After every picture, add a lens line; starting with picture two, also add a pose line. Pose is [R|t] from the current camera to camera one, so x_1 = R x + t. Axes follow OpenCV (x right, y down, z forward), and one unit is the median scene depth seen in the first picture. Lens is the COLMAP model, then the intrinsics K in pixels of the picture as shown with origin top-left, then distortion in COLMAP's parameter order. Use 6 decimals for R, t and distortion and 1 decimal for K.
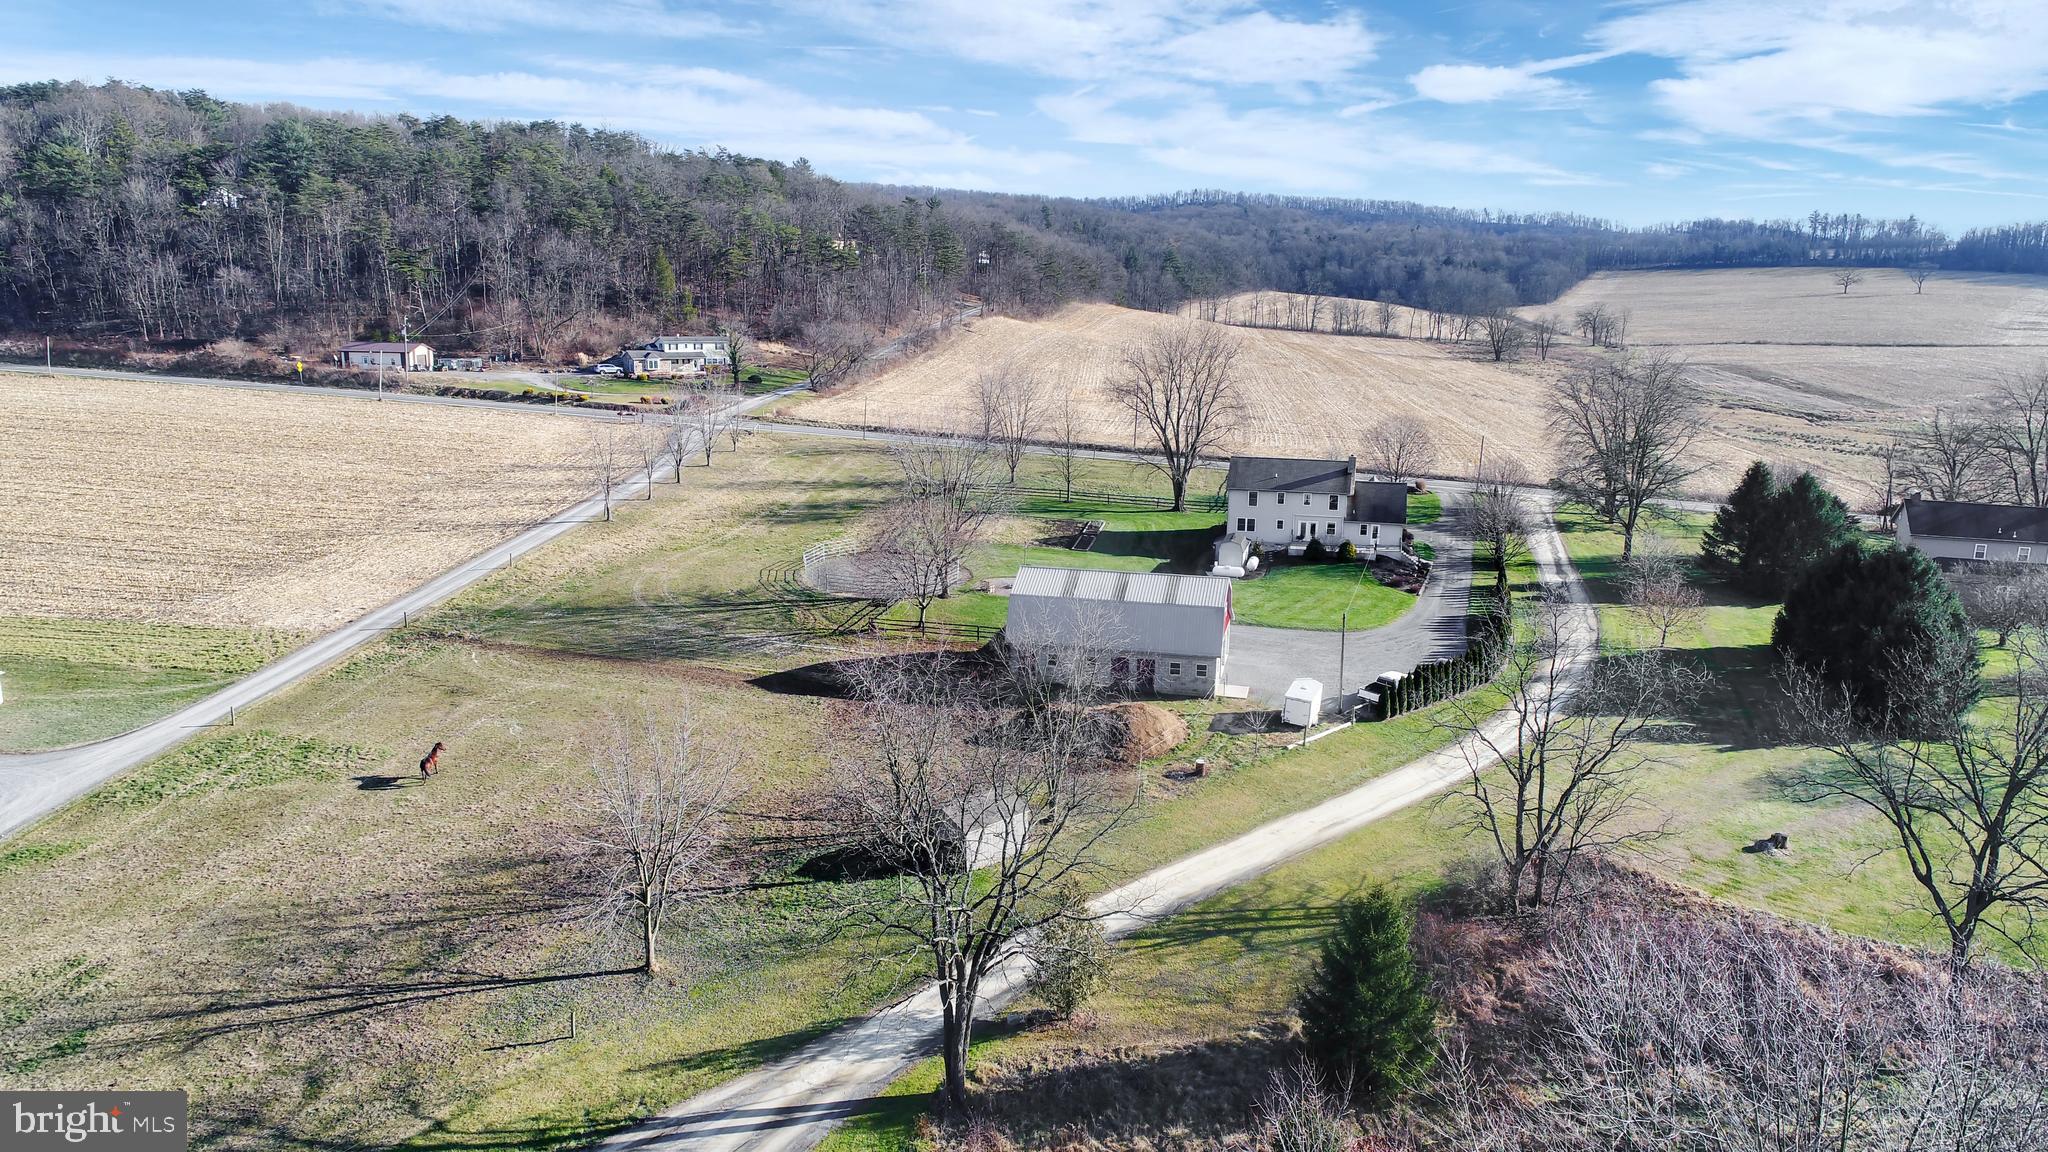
lens RADIAL K [[1371.2, 0, 1021.9], [0, 1371.2, 583.7], [0, 0, 1]] dist [-0.001742, 0.003139]
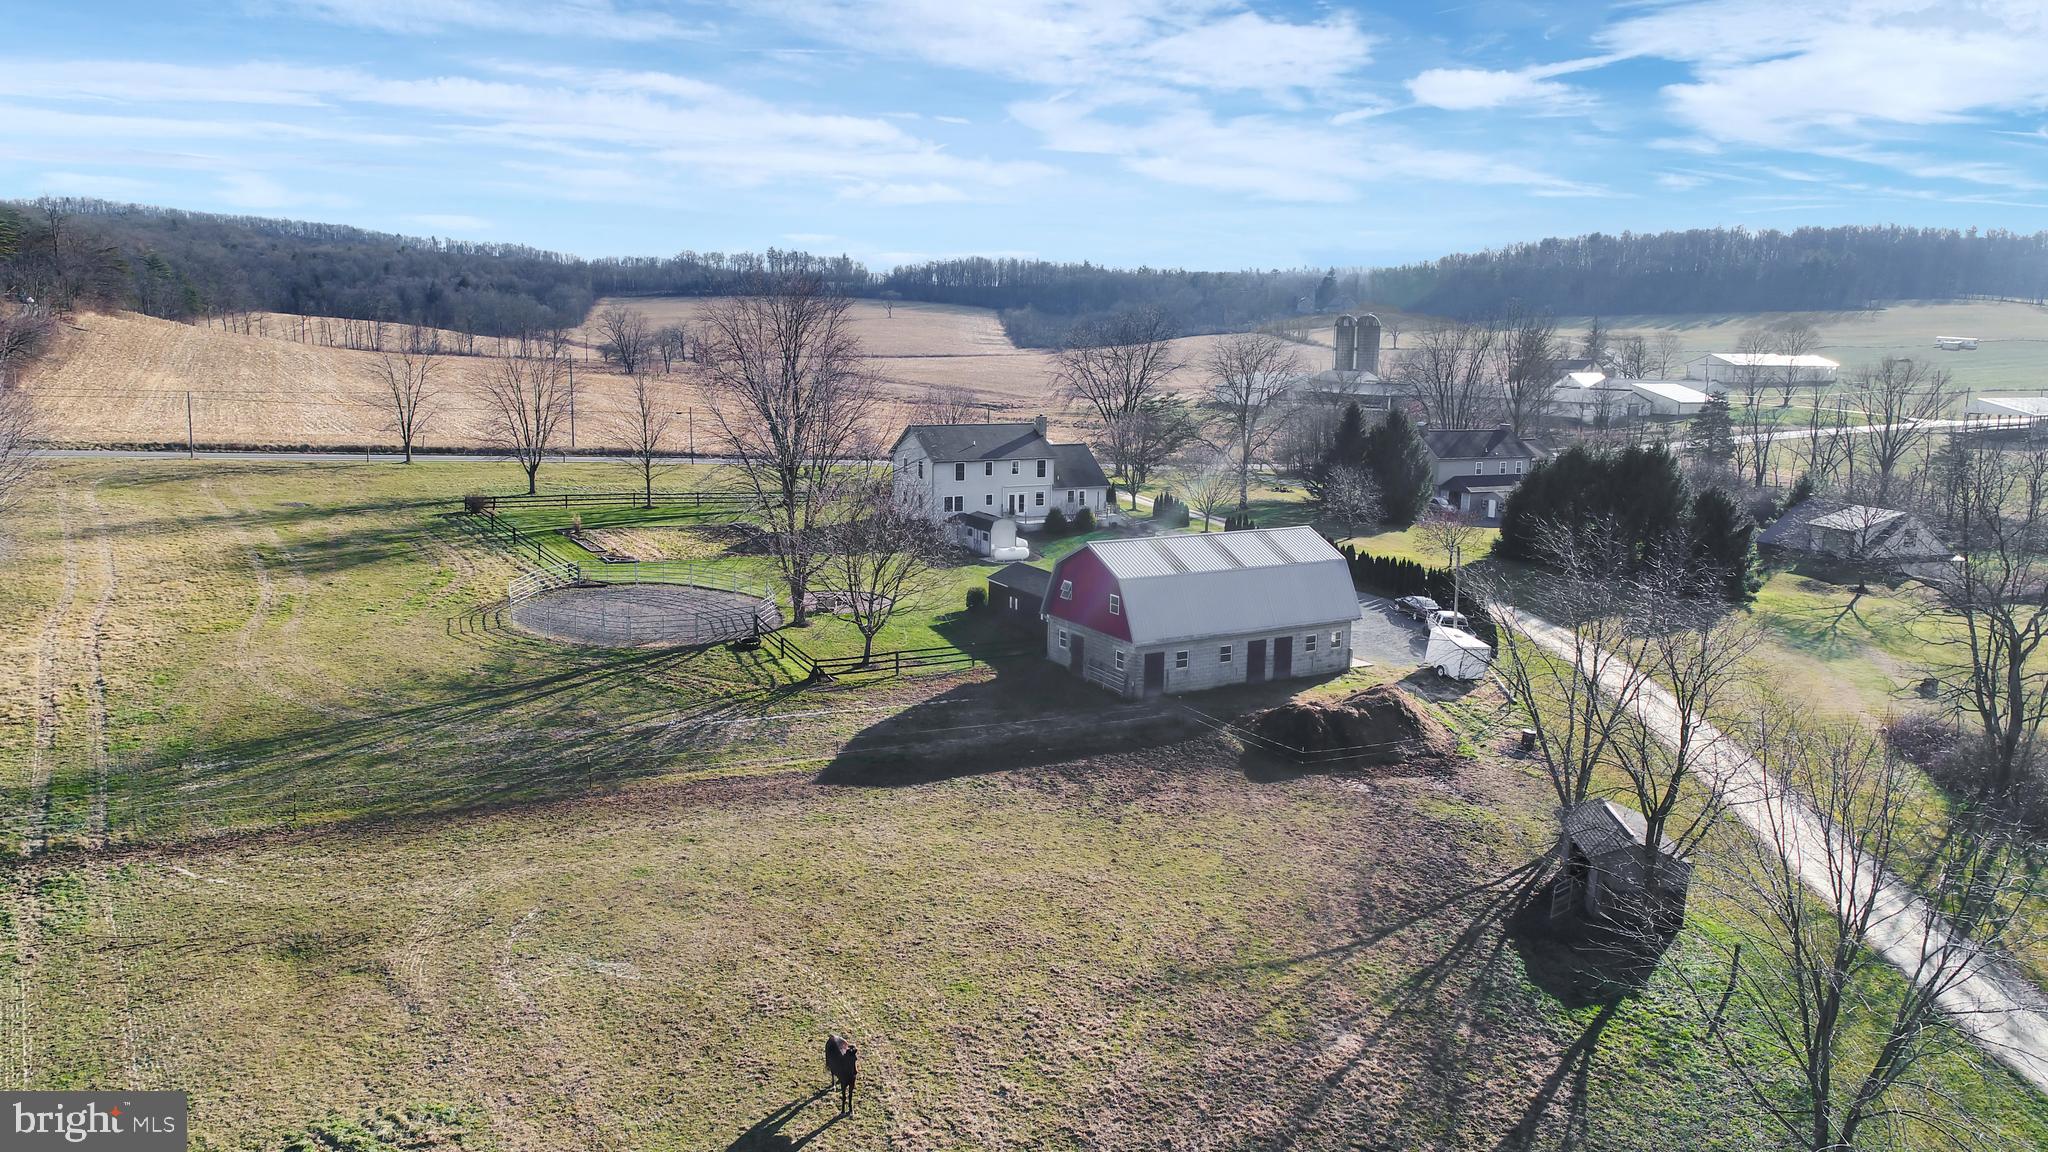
lens RADIAL K [[1371.2, 0, 1021.9], [0, 1371.2, 583.7], [0, 0, 1]] dist [-0.001742, 0.003139]
pose [[0.735940, -0.123716, 0.665647, -0.356840], [0.141525, 0.989554, 0.027446, -0.011743], [-0.662090, 0.074007, 0.745762, 0.346038]]
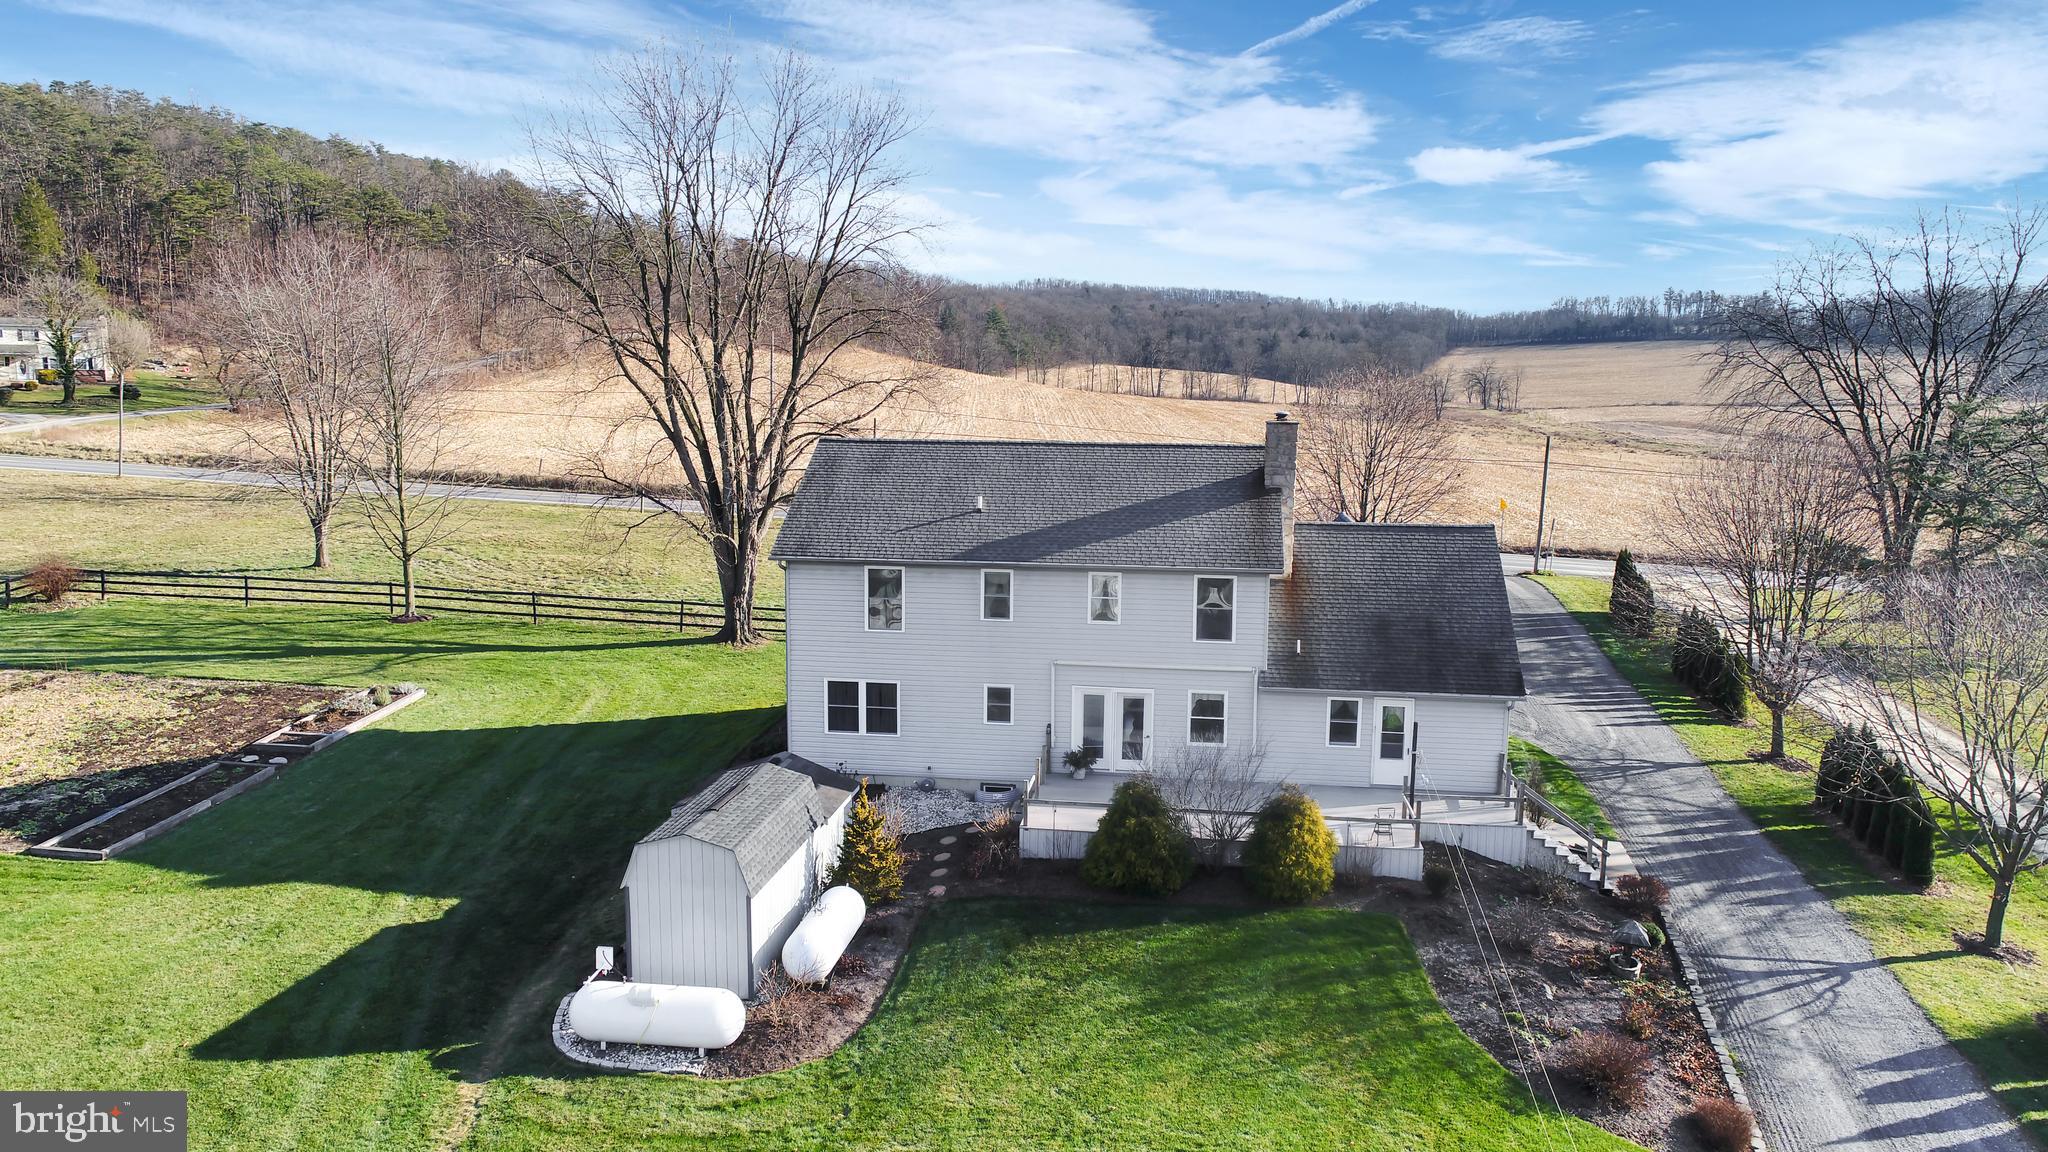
lens RADIAL K [[1371.2, 0, 1021.9], [0, 1371.2, 583.7], [0, 0, 1]] dist [-0.001742, 0.003139]
pose [[0.994629, -0.018446, 0.101850, 0.162988], [0.025870, 0.997064, -0.072066, -0.045350], [-0.100222, 0.074314, 0.992186, 0.735300]]
